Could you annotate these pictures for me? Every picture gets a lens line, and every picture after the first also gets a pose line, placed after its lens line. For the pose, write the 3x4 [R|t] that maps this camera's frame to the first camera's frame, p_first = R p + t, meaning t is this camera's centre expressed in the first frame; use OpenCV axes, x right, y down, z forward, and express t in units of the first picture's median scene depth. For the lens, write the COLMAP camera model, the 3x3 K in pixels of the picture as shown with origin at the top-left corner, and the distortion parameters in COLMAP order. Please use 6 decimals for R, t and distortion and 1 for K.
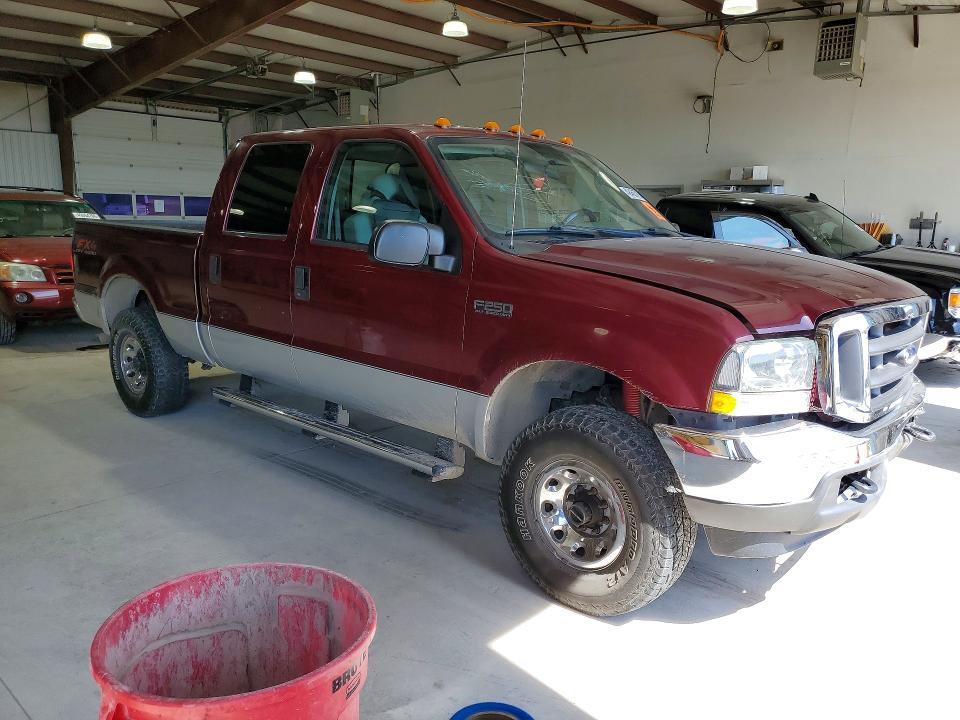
lens RADIAL K [[749.8, 0, 480.0], [0, 749.8, 360.0], [0, 0, 1]] dist [-0.003963, -0.004636]
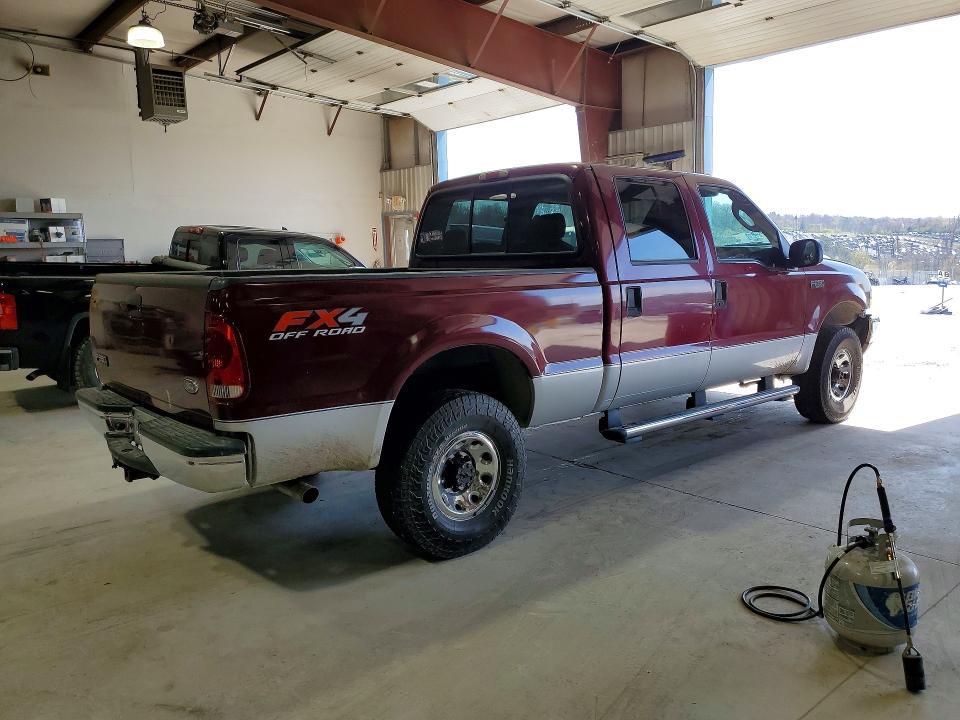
lens RADIAL K [[749.8, 0, 480.0], [0, 749.8, 360.0], [0, 0, 1]] dist [-0.003963, -0.004636]
pose [[0.116757, -0.165043, 0.979351, -0.509242], [0.211019, 0.967703, 0.137923, -0.085310], [-0.970484, 0.190558, 0.147814, 0.405346]]
